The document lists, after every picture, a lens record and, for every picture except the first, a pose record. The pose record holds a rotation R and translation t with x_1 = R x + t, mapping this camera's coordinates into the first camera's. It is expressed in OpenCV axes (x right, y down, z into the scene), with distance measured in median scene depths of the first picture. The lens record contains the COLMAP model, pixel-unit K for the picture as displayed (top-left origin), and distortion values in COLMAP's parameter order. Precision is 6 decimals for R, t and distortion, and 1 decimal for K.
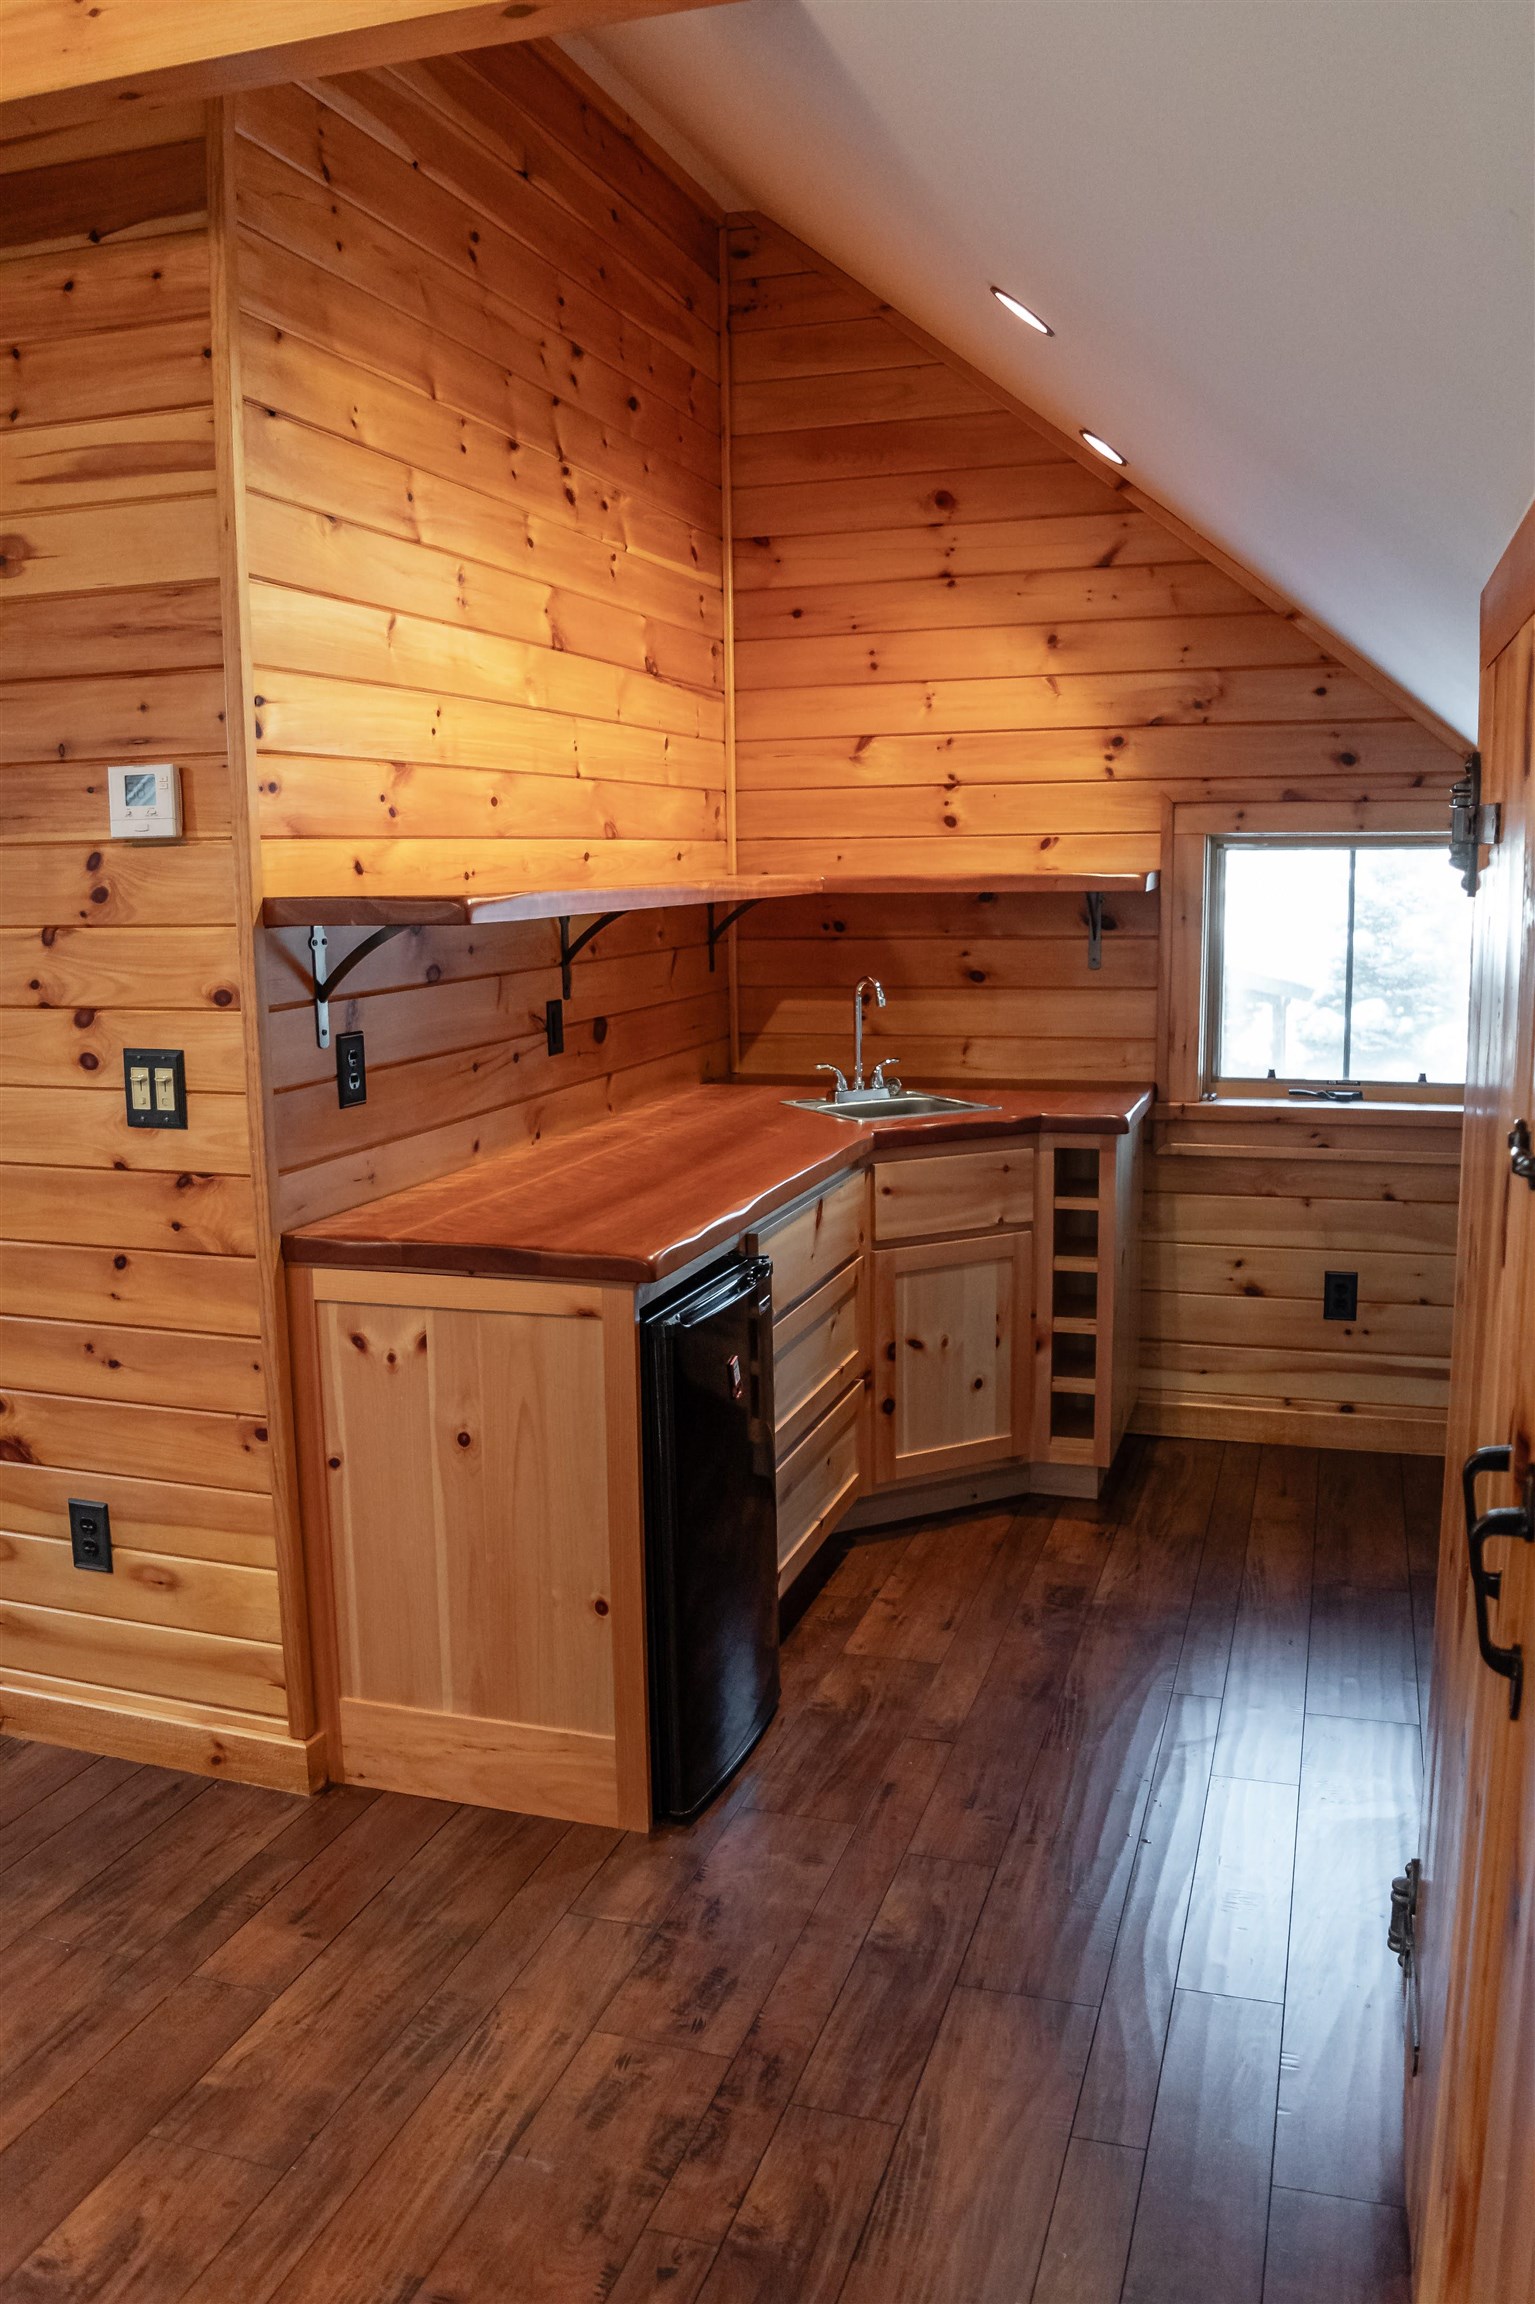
lens RADIAL K [[1805.5, 0, 764.9], [0, 1805.5, 1146.0], [0, 0, 1]] dist [-0.091322, 0.019402]
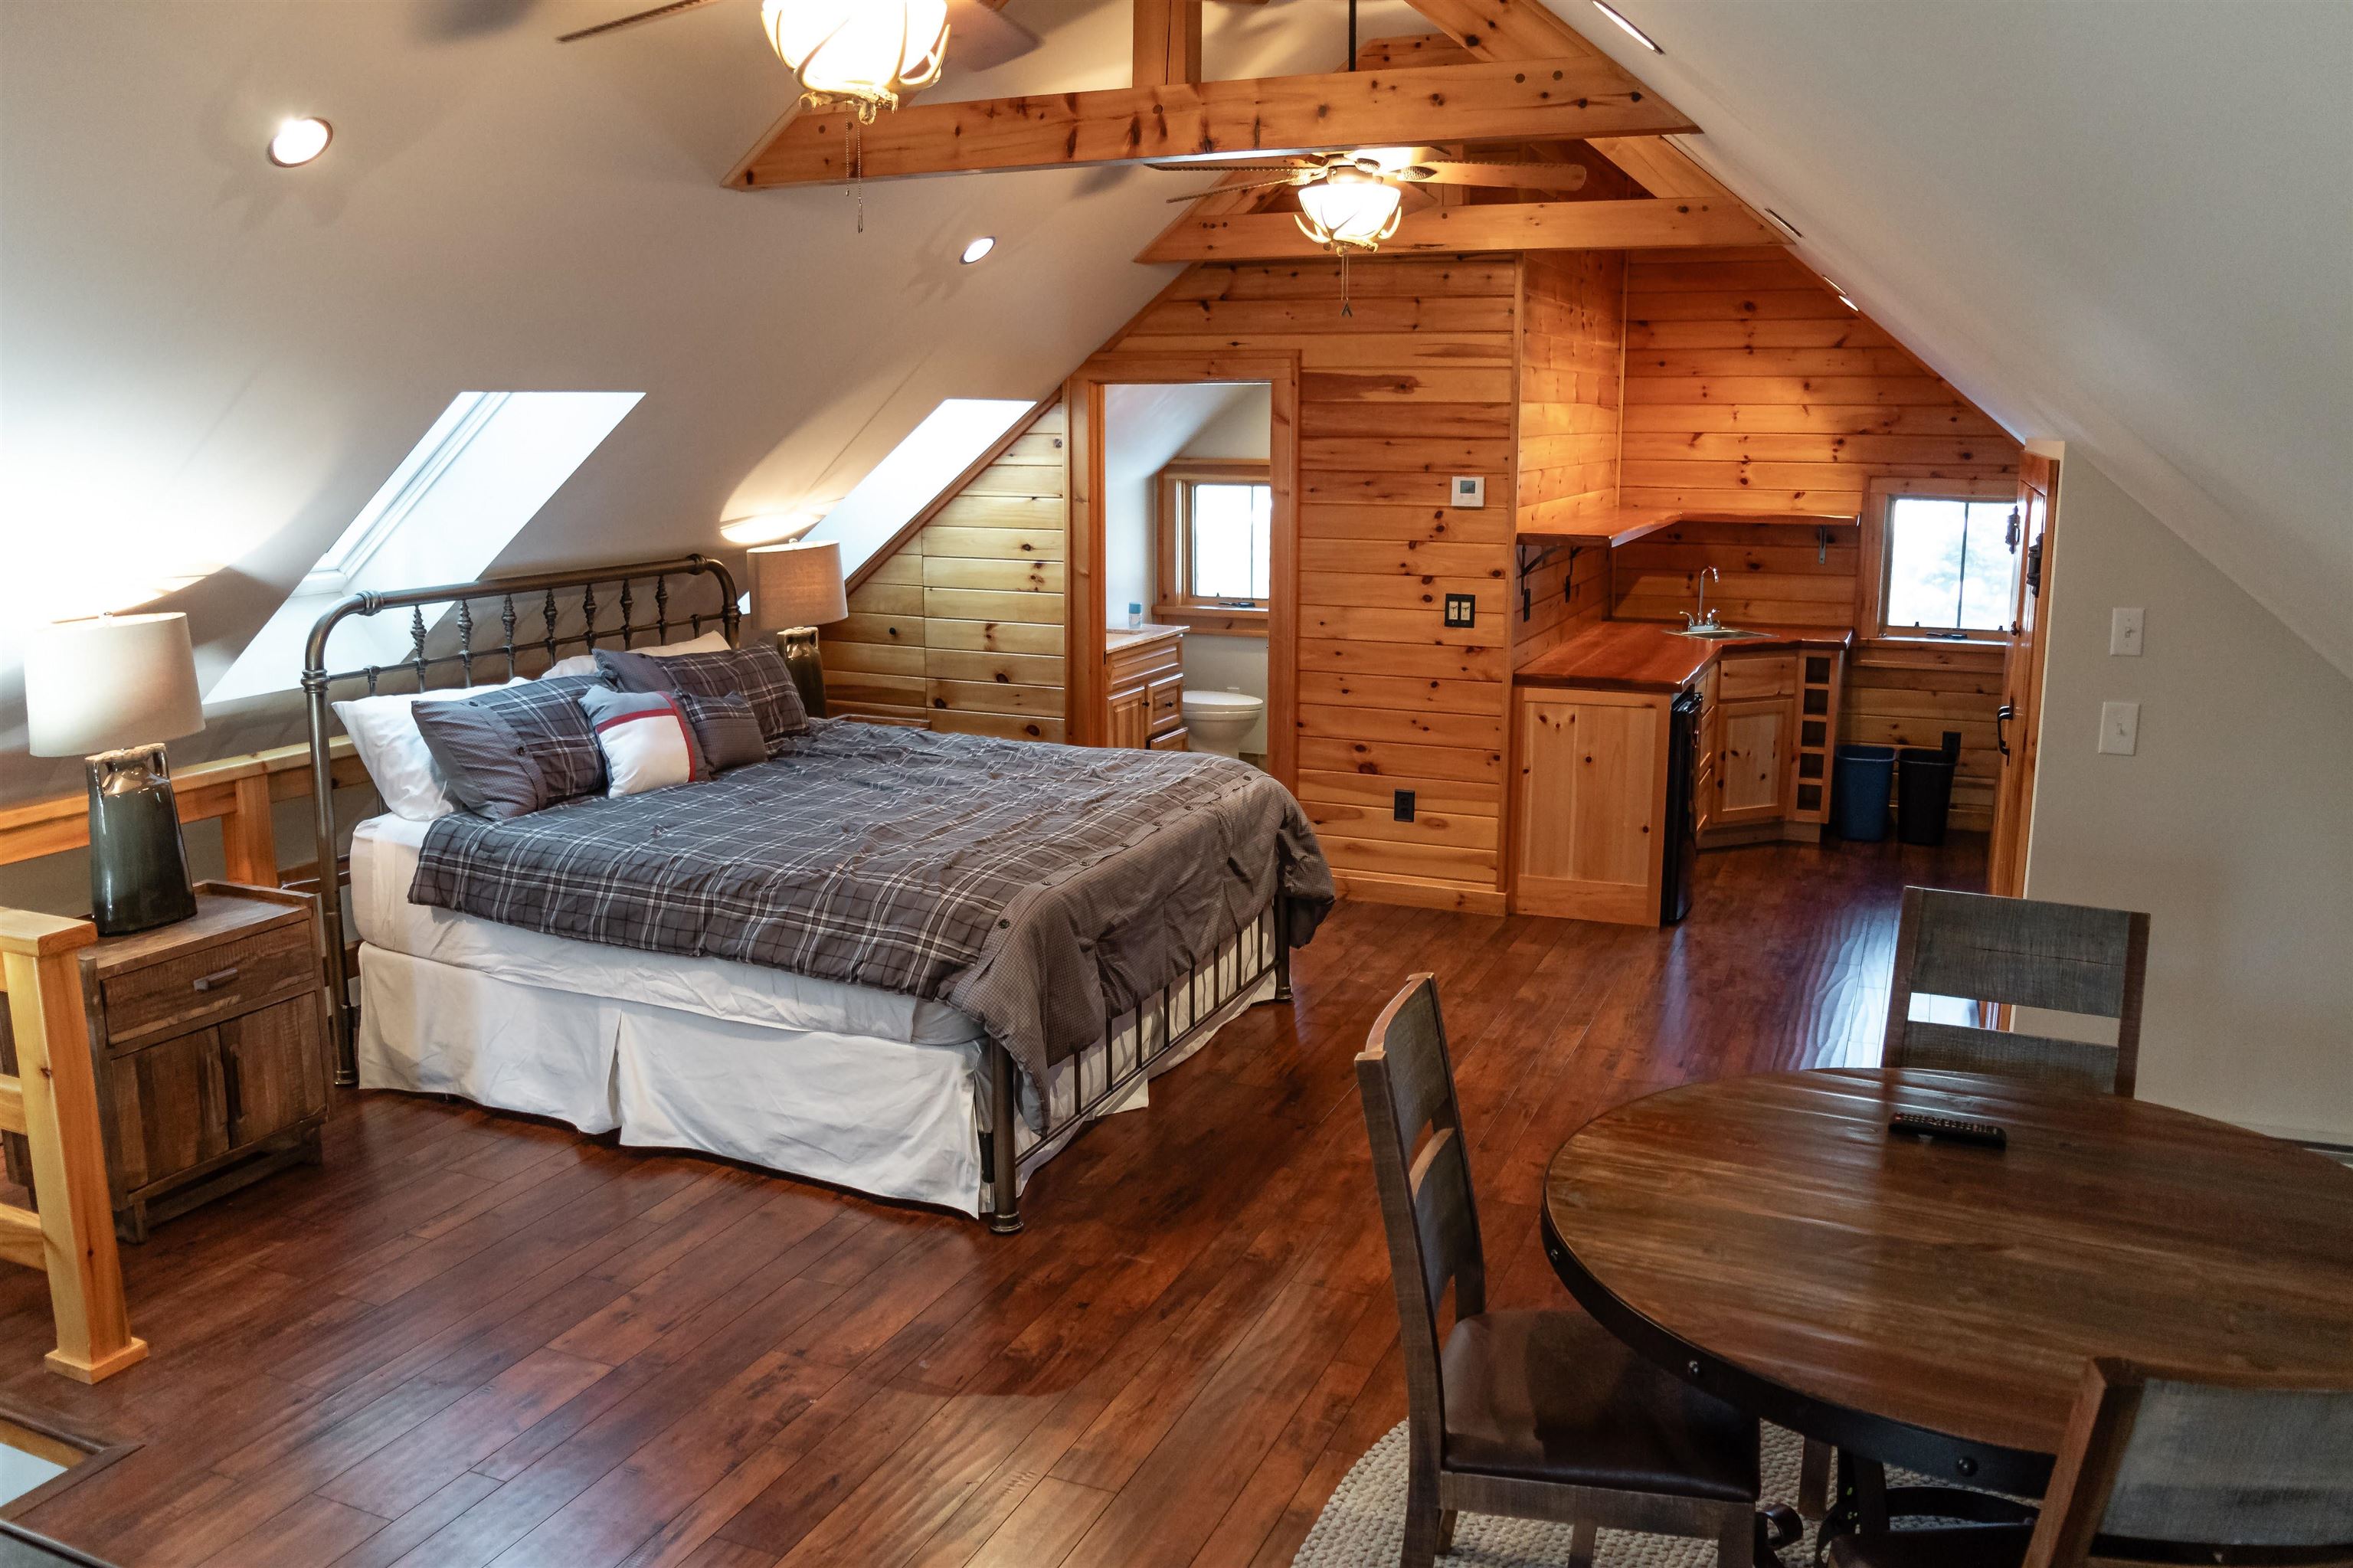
lens RADIAL K [[1844.0, 0, 1171.4], [0, 1844.0, 778.3], [0, 0, 1]] dist [-0.091322, 0.019402]
pose [[0.996135, 0.029352, -0.082782, -0.363623], [-0.026269, 0.998929, 0.038083, 0.076394], [0.083811, -0.035761, 0.995840, -1.047879]]
